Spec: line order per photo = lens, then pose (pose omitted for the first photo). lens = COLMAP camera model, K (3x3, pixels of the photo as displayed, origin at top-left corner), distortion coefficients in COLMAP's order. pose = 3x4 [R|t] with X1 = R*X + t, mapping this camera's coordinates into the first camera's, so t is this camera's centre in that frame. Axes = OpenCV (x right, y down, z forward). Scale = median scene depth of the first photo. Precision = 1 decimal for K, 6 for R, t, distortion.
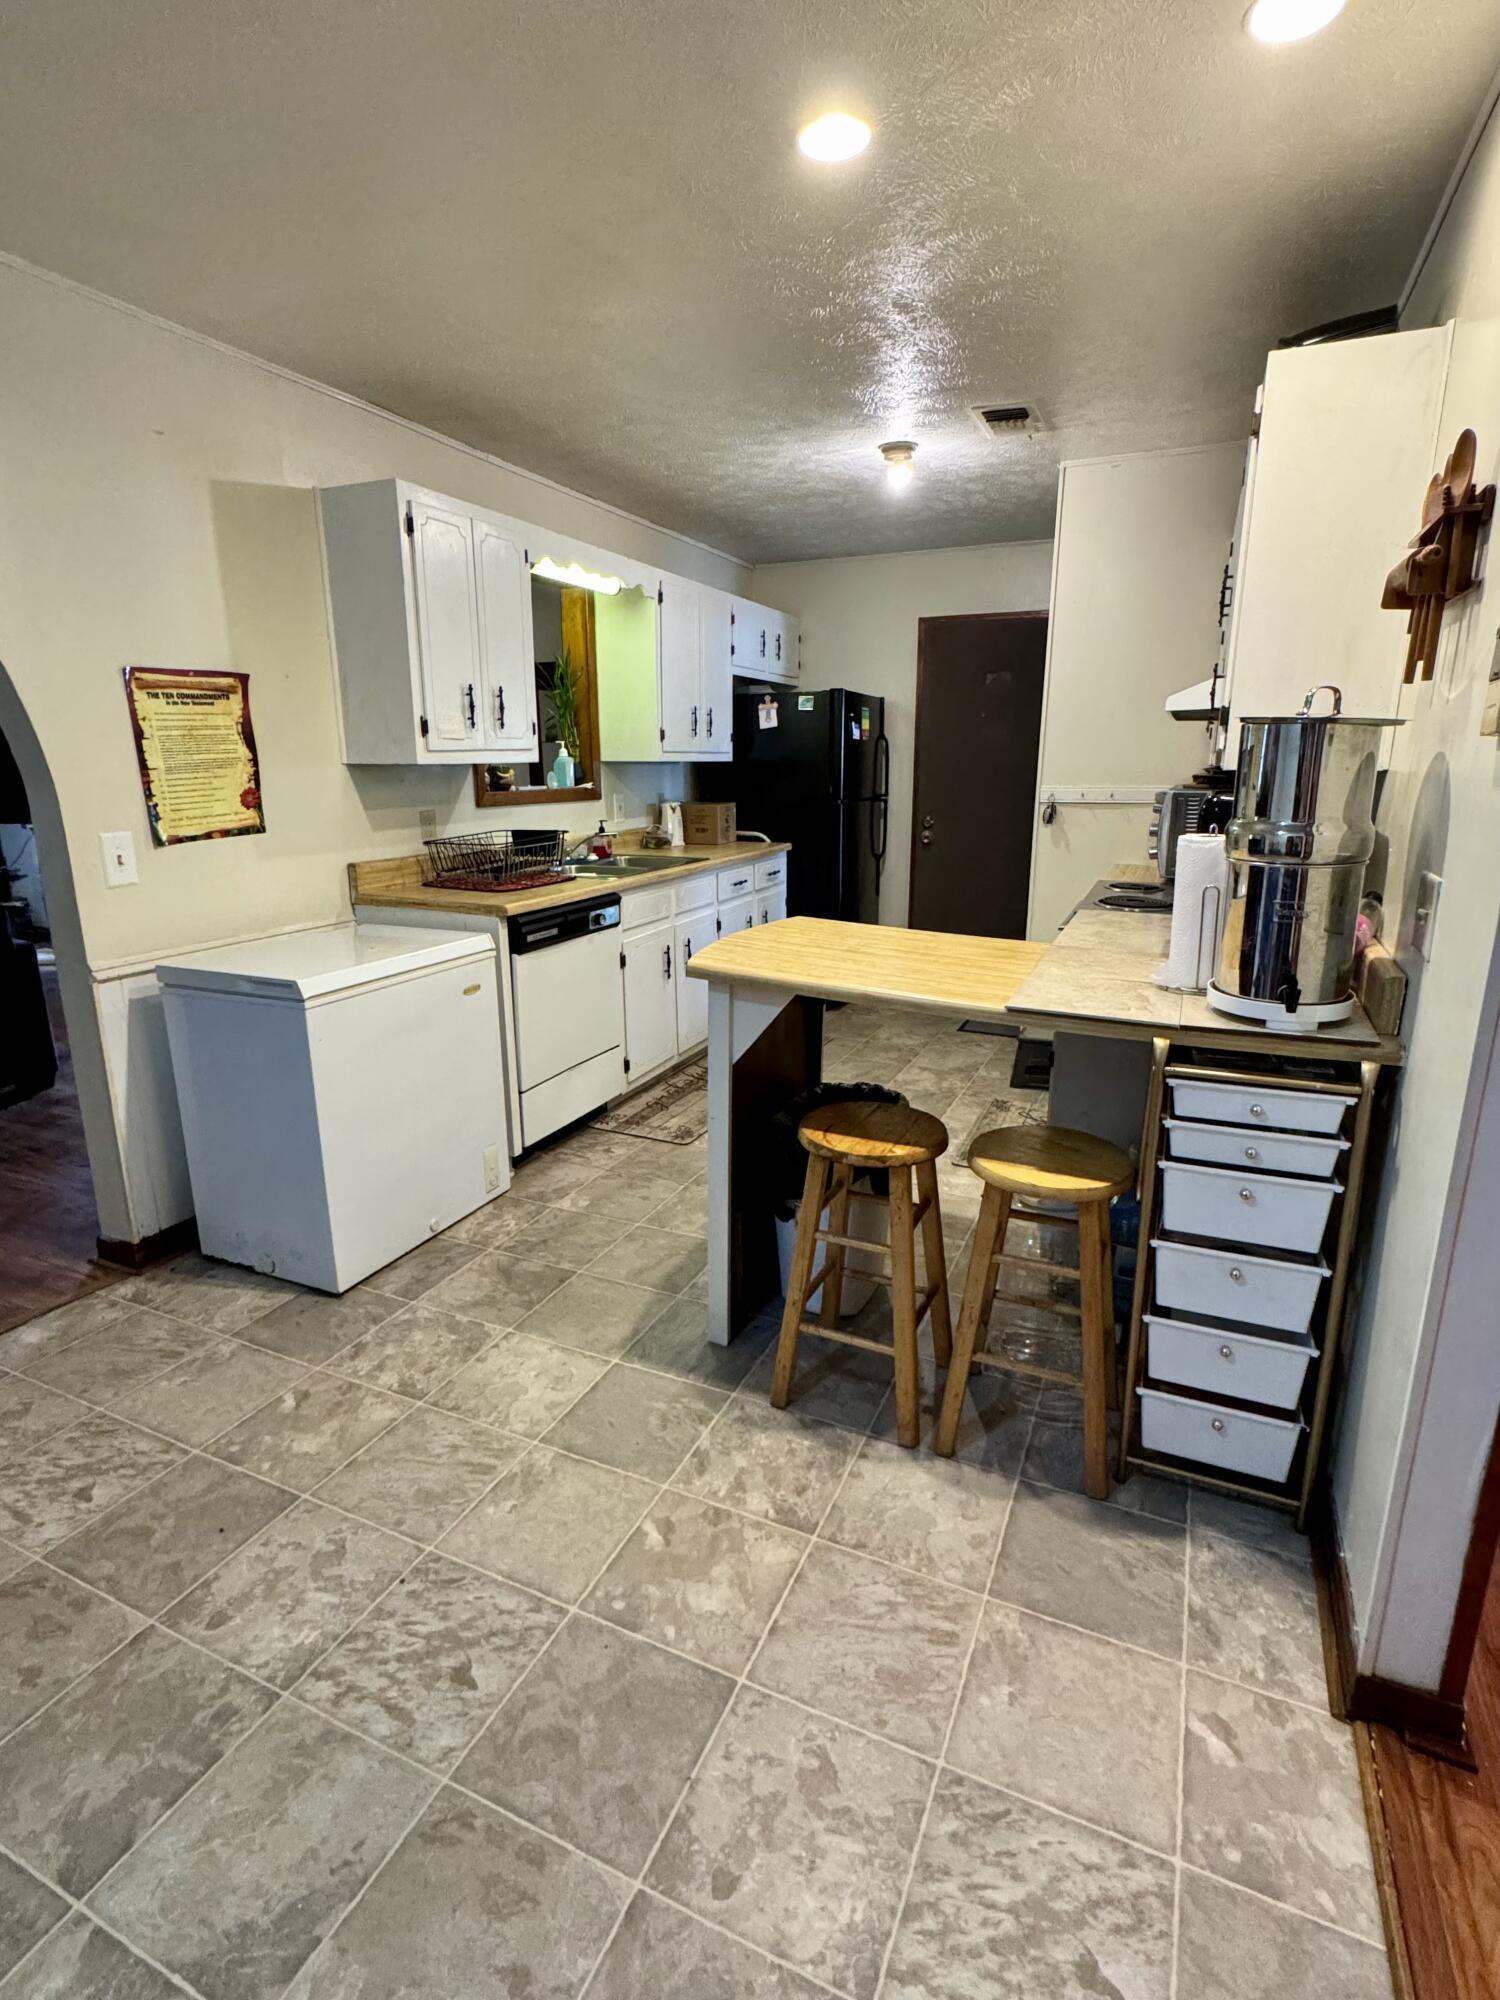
lens RADIAL K [[981.3, 0, 739.7], [0, 981.3, 1002.0], [0, 0, 1]] dist [0.001244, -0.000078]
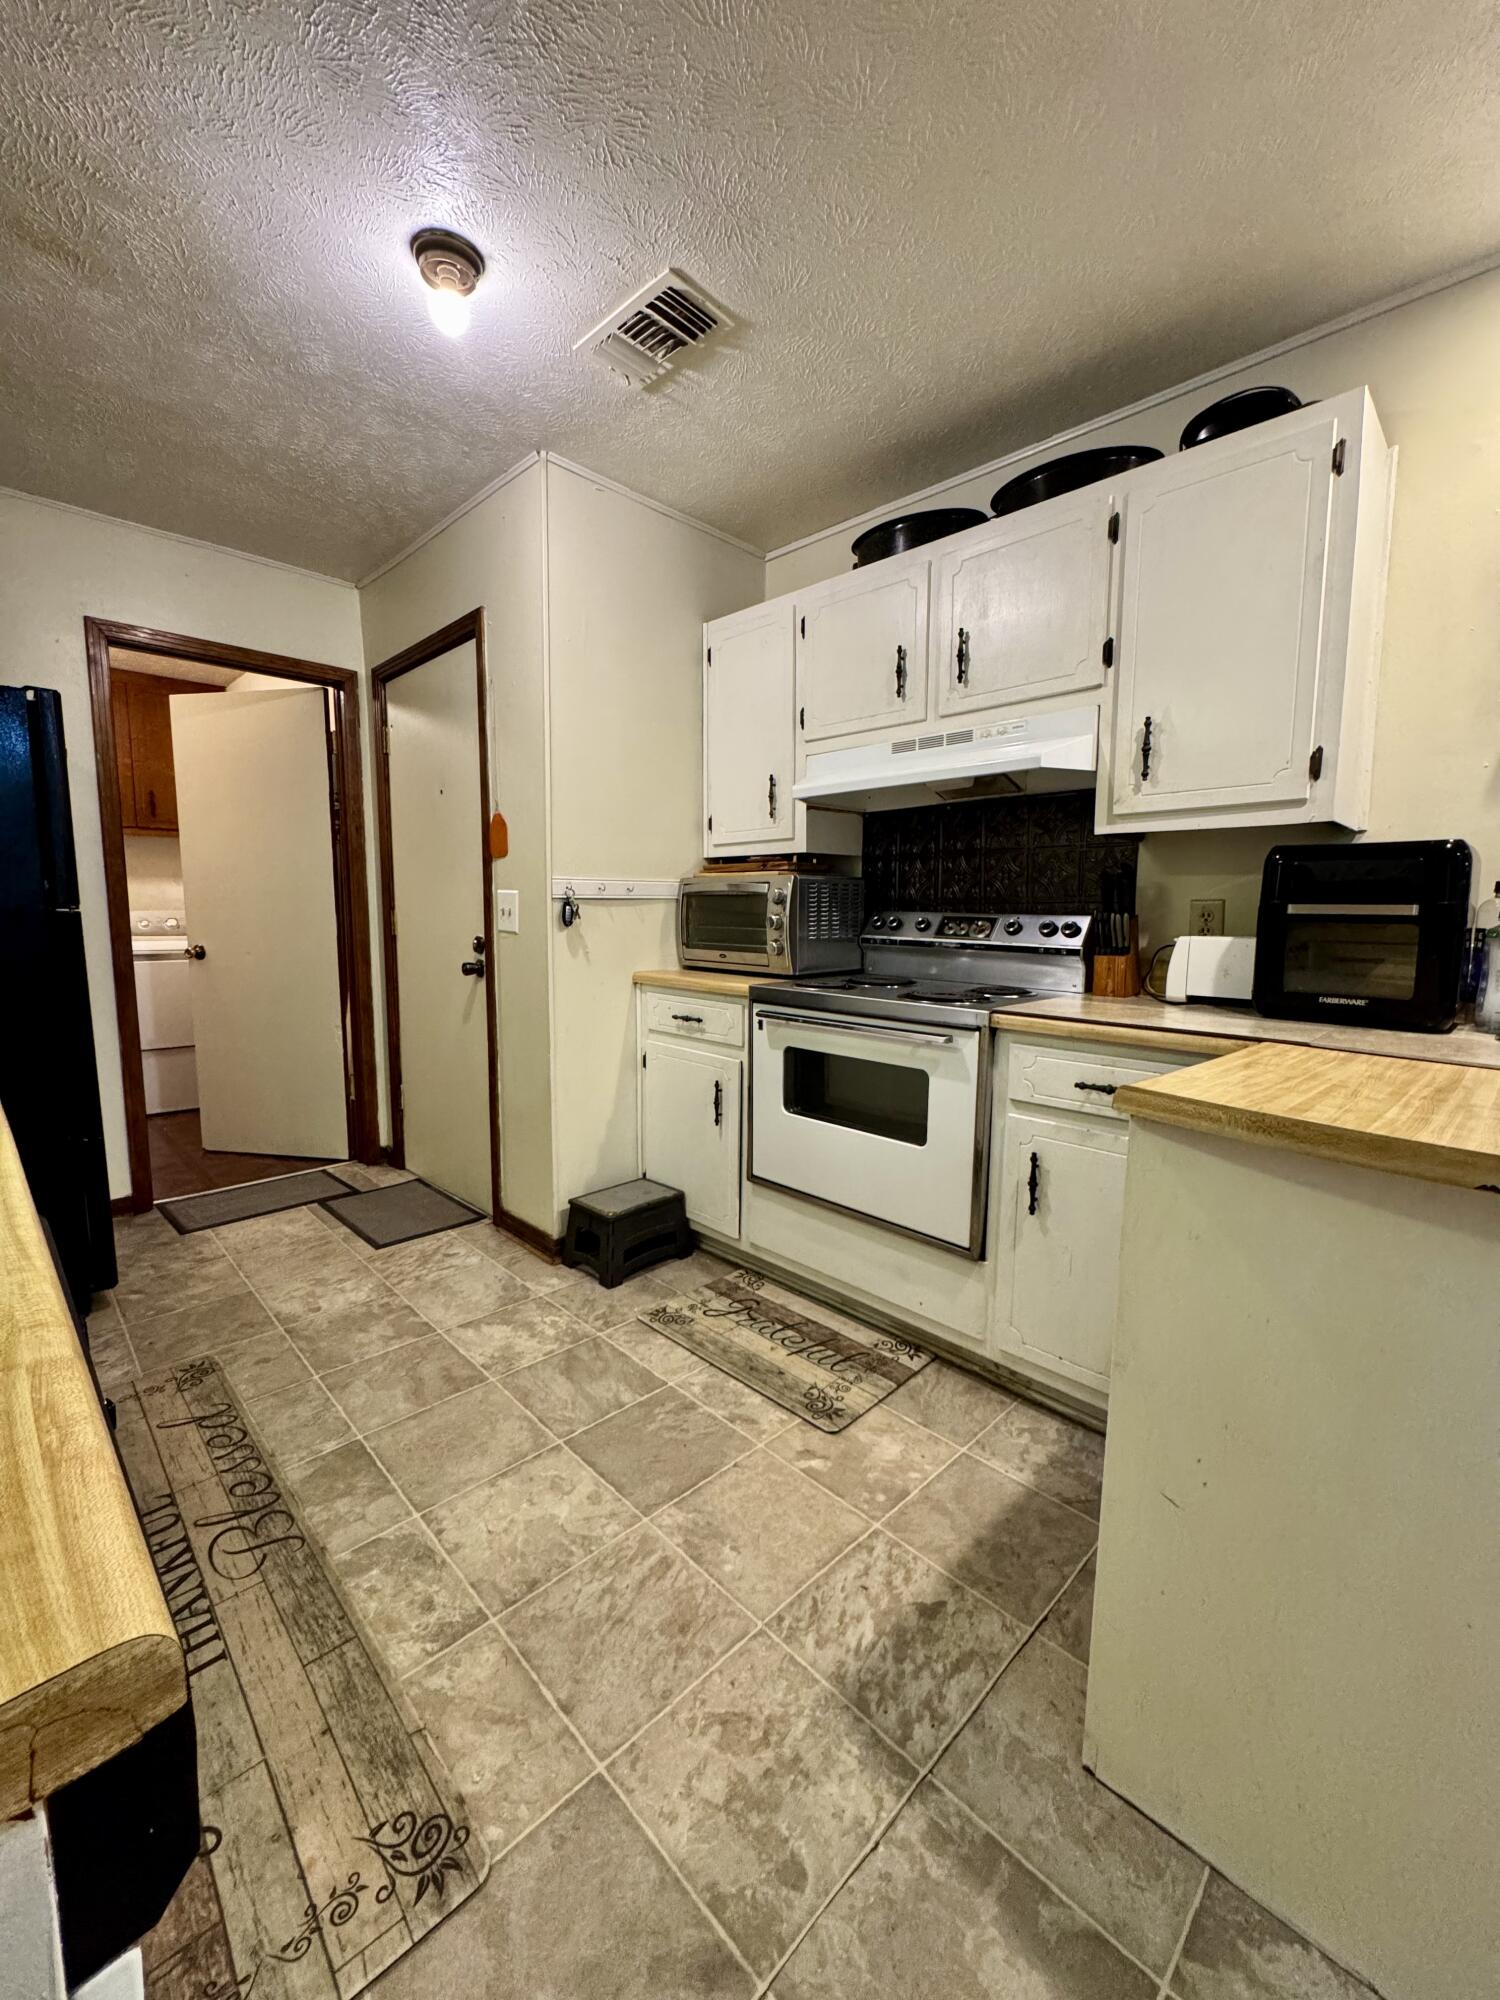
lens RADIAL K [[798.0, 0, 751.3], [0, 798.0, 1003.2], [0, 0, 1]] dist [-0.007122, 0.001228]
pose [[0.342710, -0.106347, 0.933403, -0.195918], [0.220328, 0.974959, 0.030186, -0.104427], [-0.913239, 0.195309, 0.357559, 0.619657]]
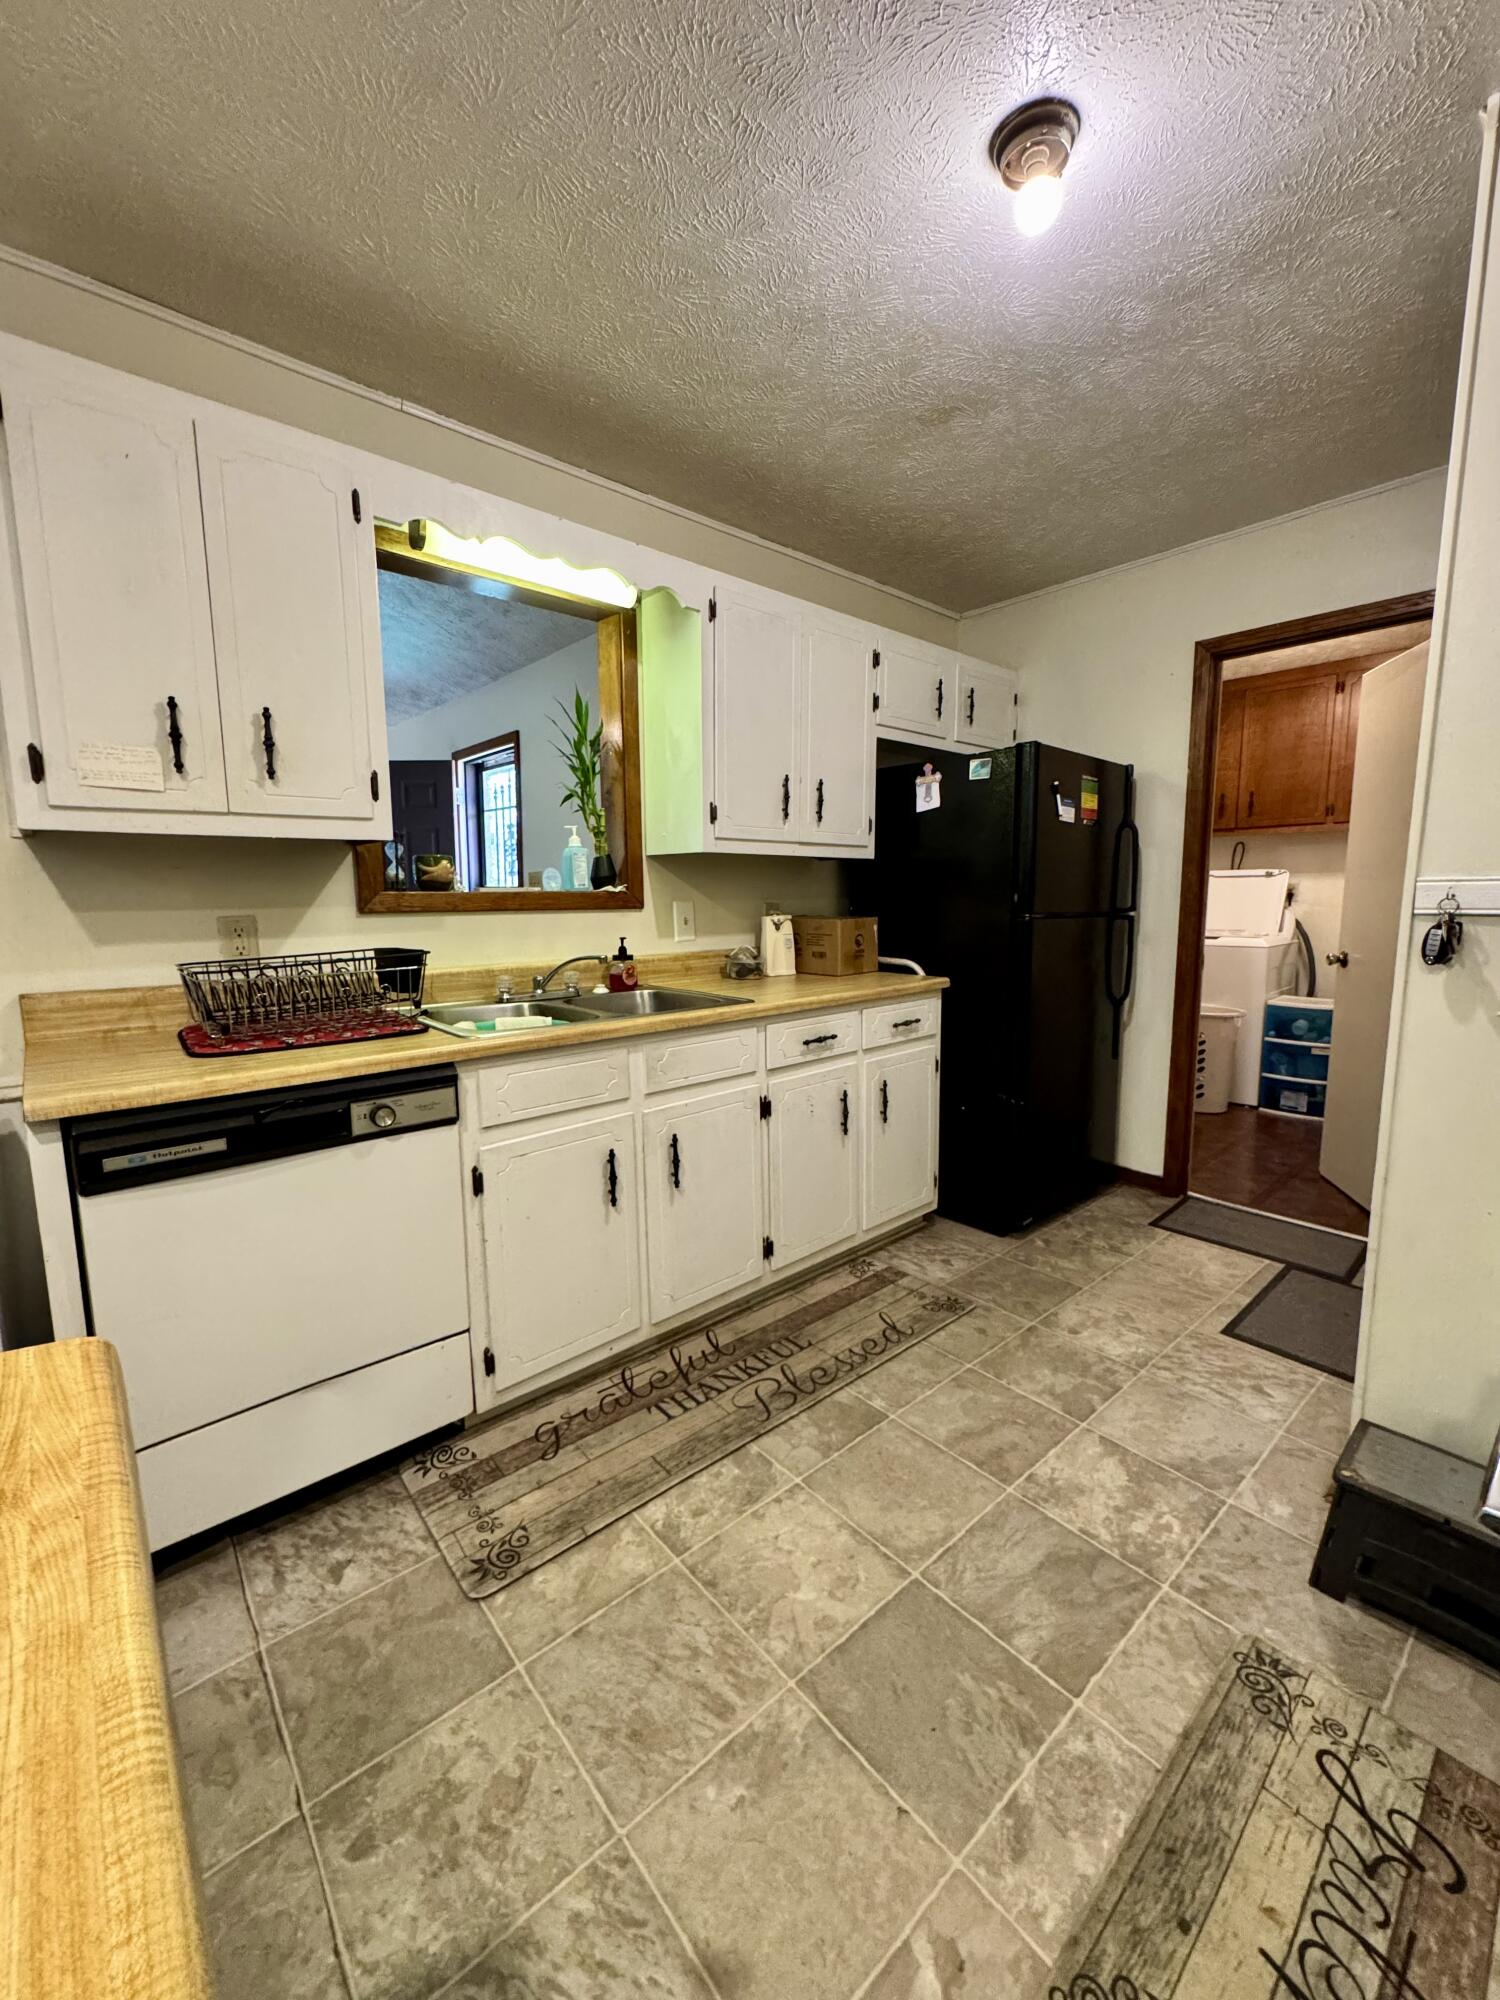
lens RADIAL K [[798.0, 0, 746.0], [0, 798.0, 1000.5], [0, 0, 1]] dist [-0.007122, 0.001228]
pose [[0.913546, 0.051207, -0.403499, 0.169272], [-0.094201, 0.991708, -0.087420, -0.101618], [0.395676, 0.117872, 0.910794, 0.535599]]
